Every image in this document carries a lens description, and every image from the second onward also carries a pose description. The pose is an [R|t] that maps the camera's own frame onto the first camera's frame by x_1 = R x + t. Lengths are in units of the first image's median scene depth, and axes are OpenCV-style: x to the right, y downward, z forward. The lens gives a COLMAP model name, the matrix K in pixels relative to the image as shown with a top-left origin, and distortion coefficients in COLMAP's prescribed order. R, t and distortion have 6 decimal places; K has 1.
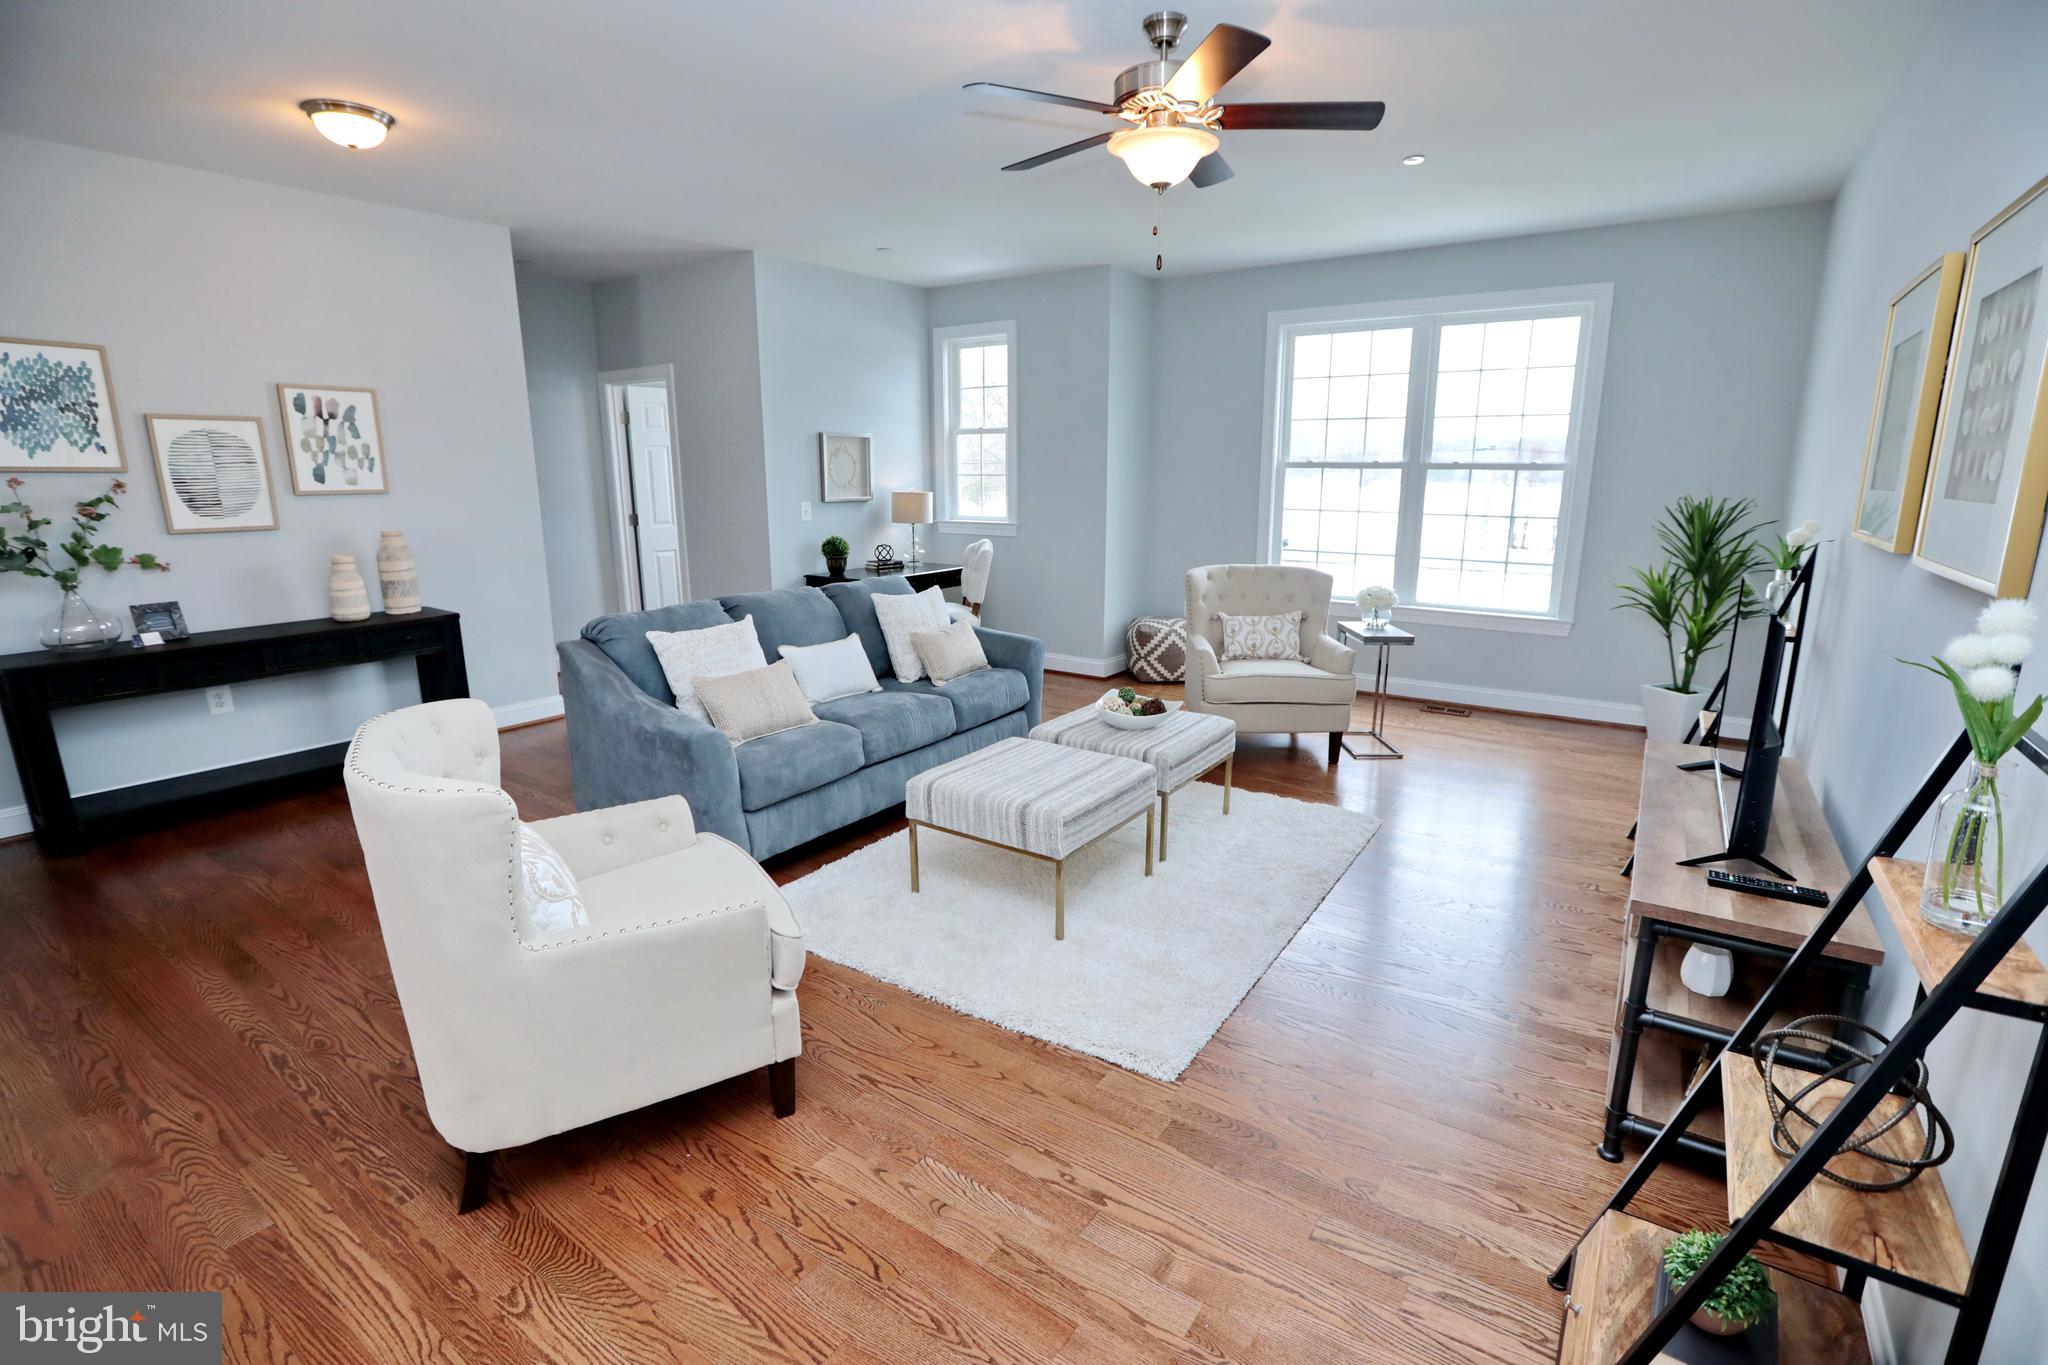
lens RADIAL K [[940.3, 0, 1024.0], [0, 940.3, 682.5], [0, 0, 1]] dist [-0.073003, 0.023634]
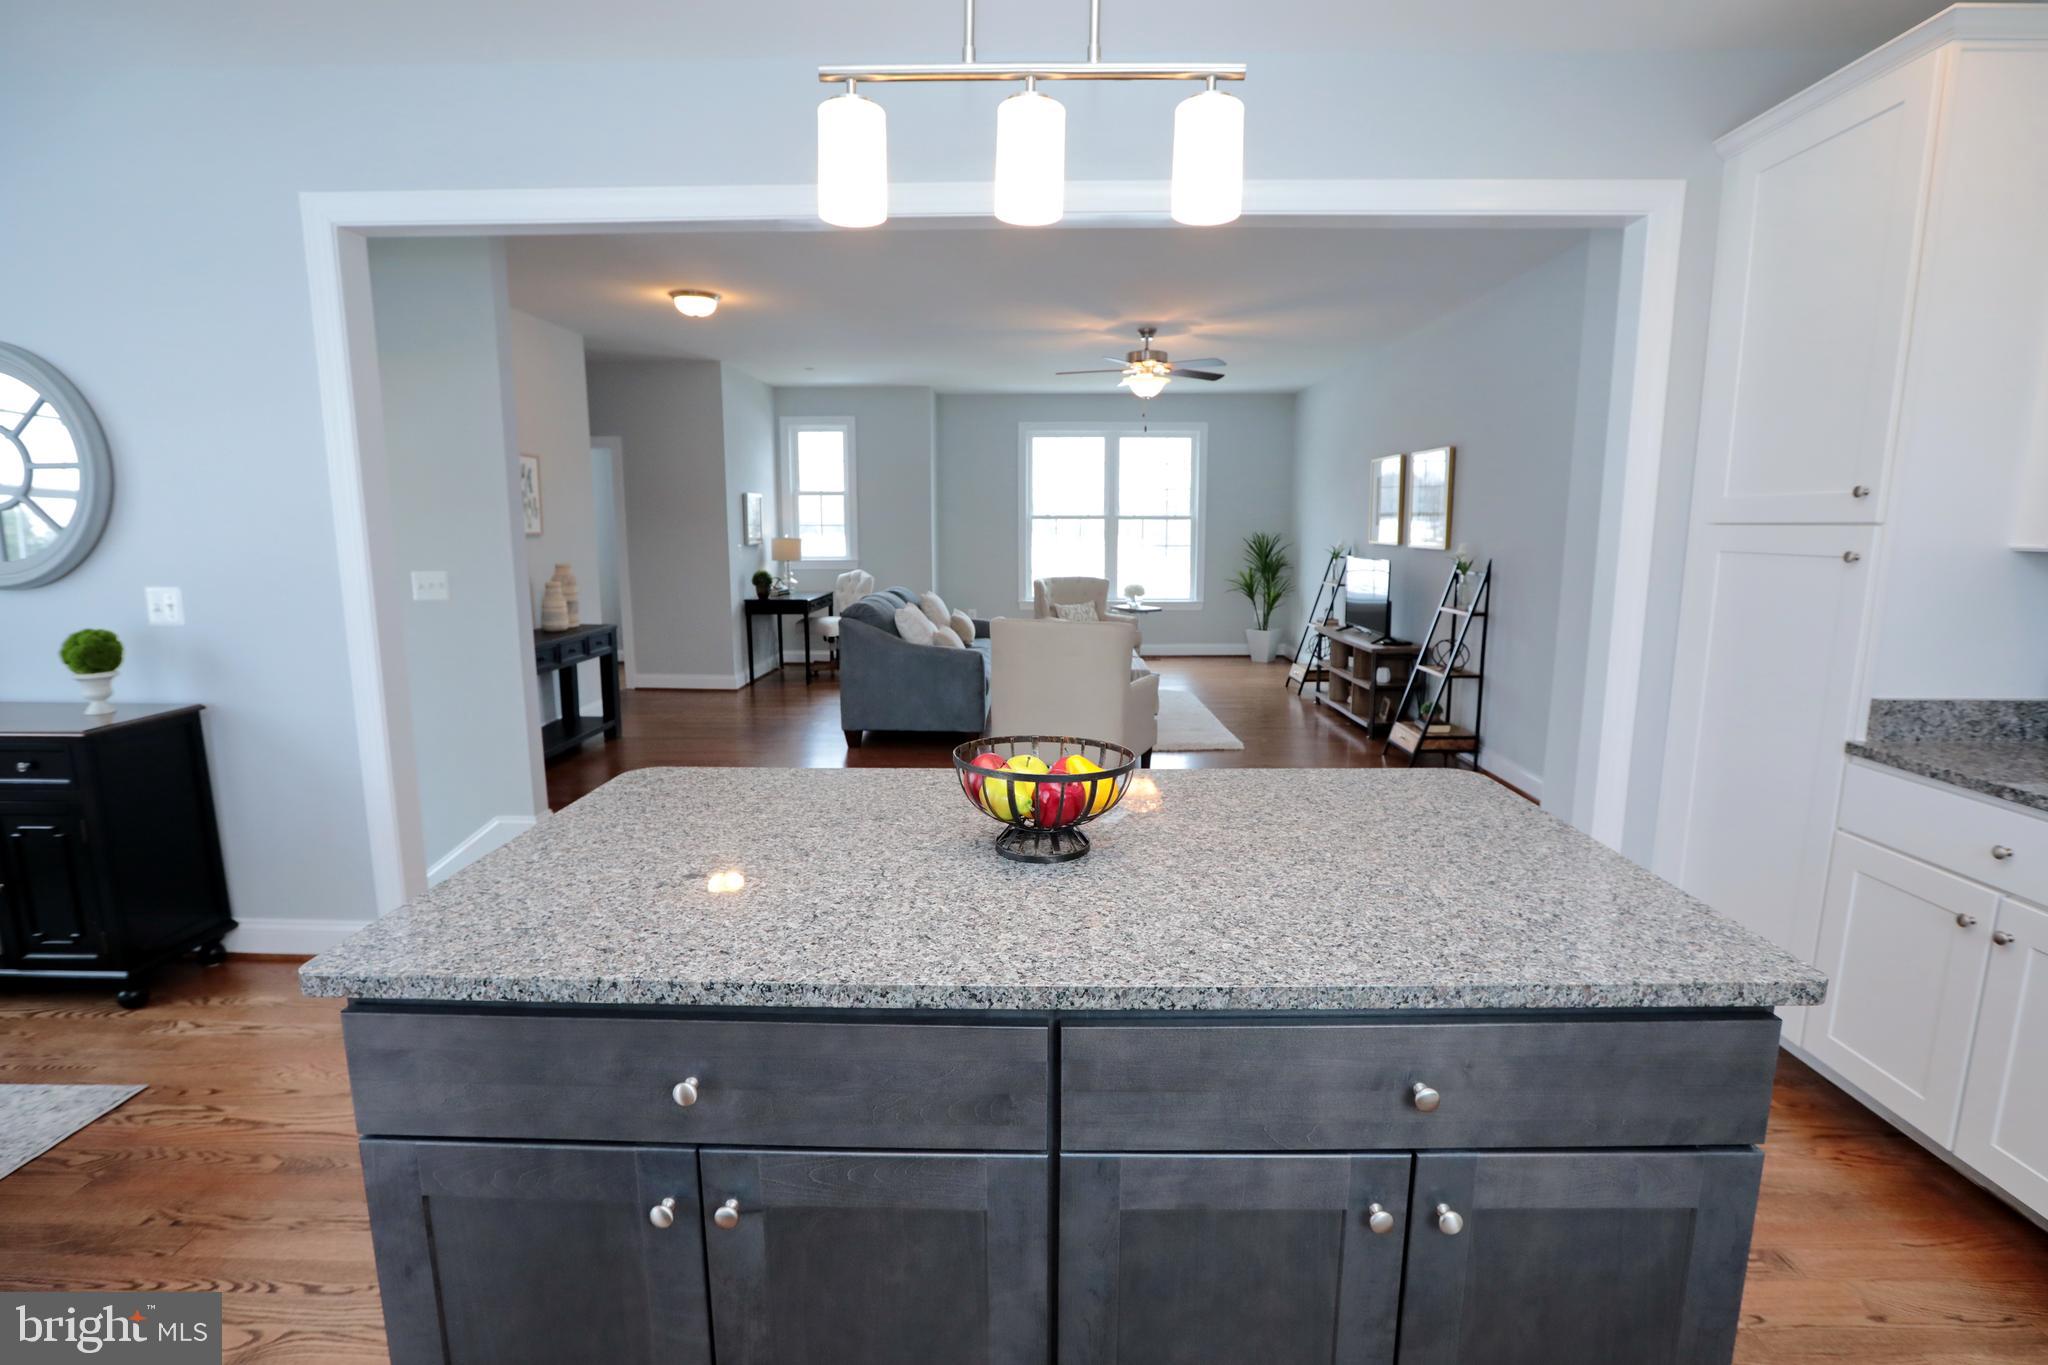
lens RADIAL K [[984.9, 0, 1024.0], [0, 984.9, 682.5], [0, 0, 1]] dist [-0.062747, -0.000026]
pose [[0.835668, -0.087401, 0.542237, -0.887444], [0.121652, 0.992190, -0.027557, 0.118568], [-0.535593, 0.088993, 0.839774, -0.493387]]
